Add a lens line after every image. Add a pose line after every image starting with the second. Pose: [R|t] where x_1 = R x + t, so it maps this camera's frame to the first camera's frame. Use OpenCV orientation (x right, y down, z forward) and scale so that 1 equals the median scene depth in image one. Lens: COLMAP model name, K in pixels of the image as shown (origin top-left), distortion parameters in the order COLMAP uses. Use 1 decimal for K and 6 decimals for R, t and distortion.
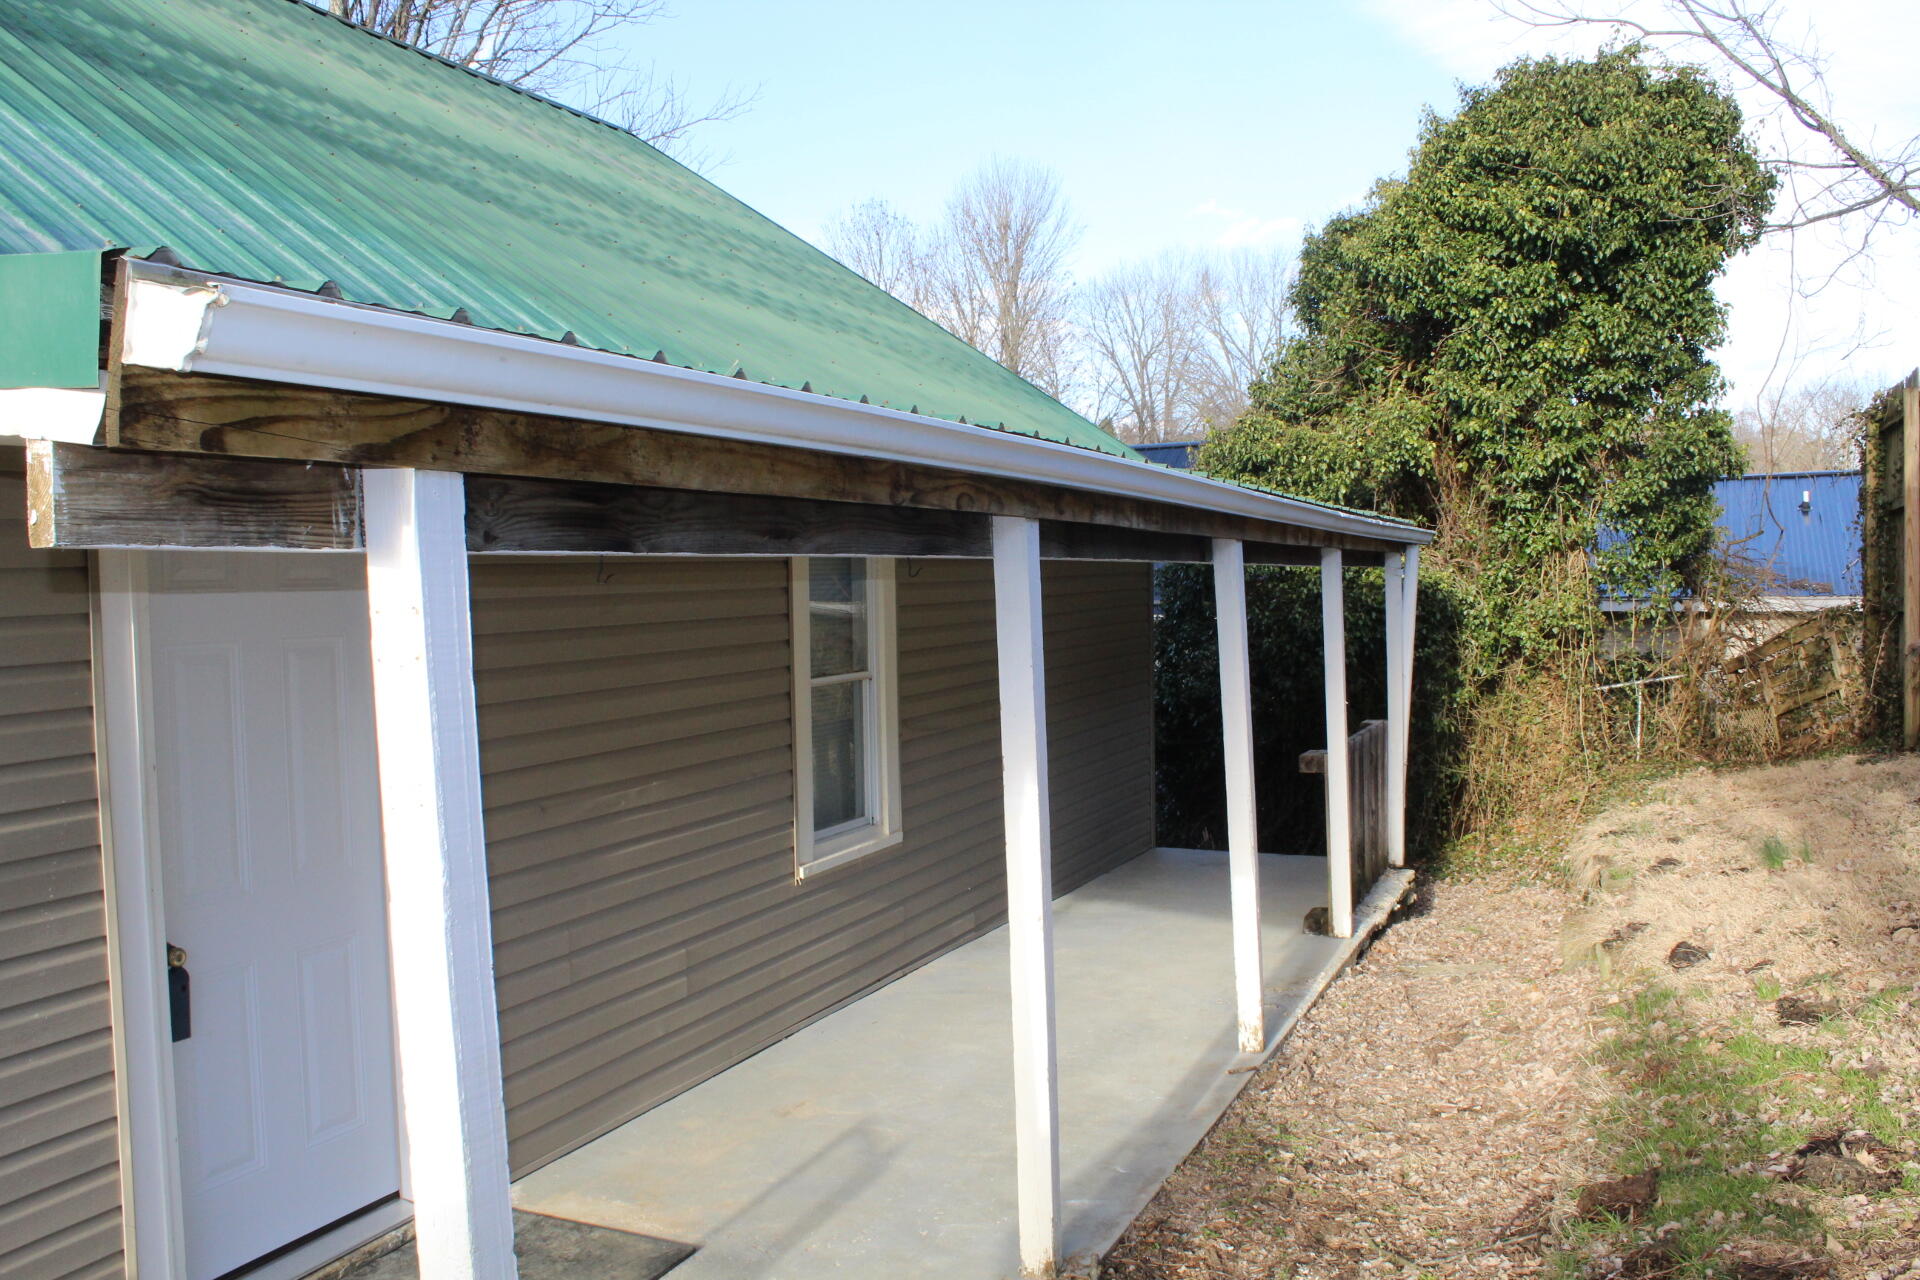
lens RADIAL K [[1614.4, 0, 946.4], [0, 1614.4, 640.3], [0, 0, 1]] dist [-0.081313, 0.036434]
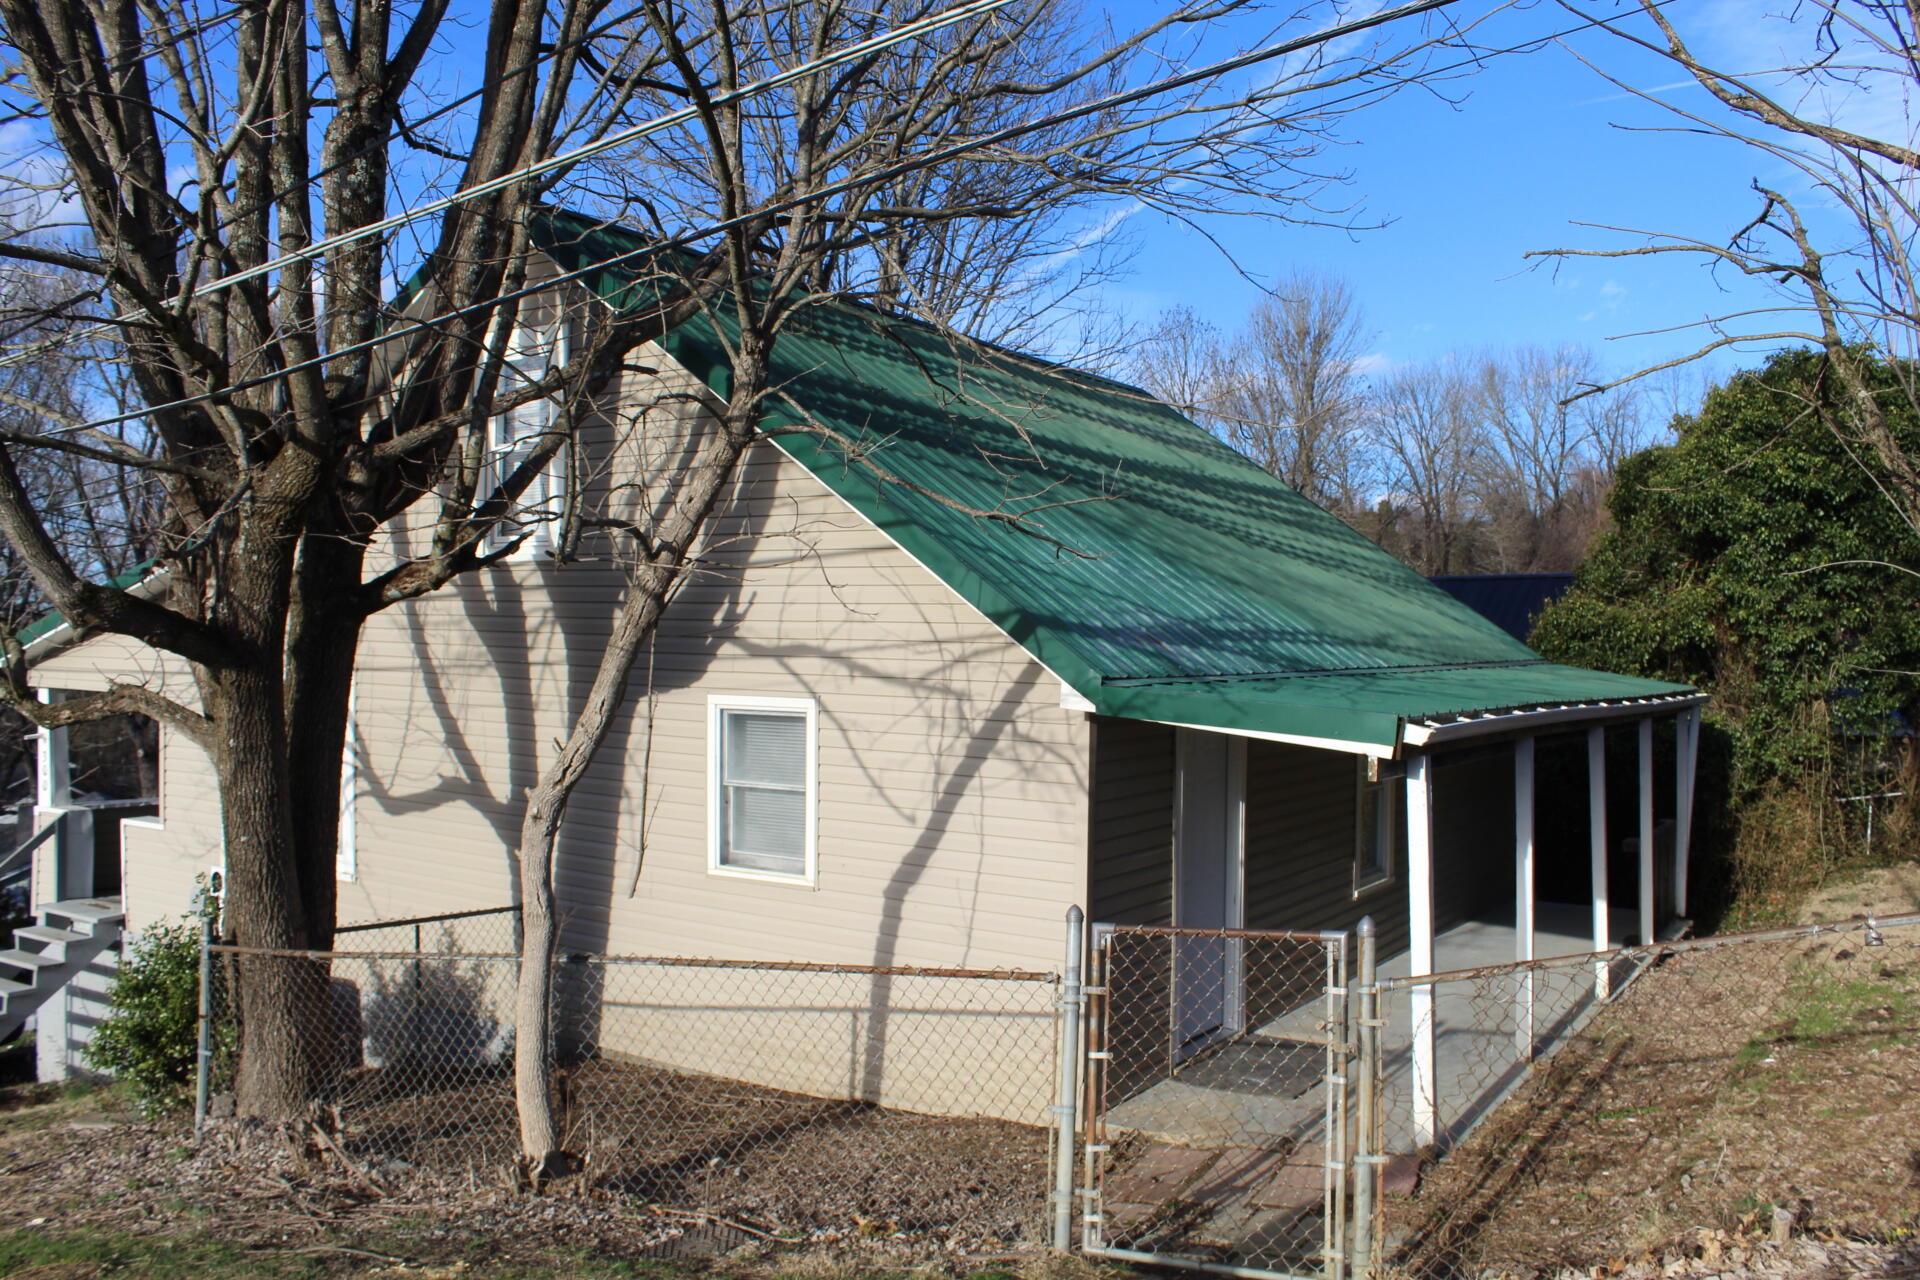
lens RADIAL K [[1614.4, 0, 972.6], [0, 1614.4, 639.1], [0, 0, 1]] dist [-0.081313, 0.036434]
pose [[0.989328, 0.027631, -0.143058, -0.142856], [-0.033465, 0.998697, -0.038537, -0.033305], [0.141807, 0.042913, 0.988964, -0.483657]]
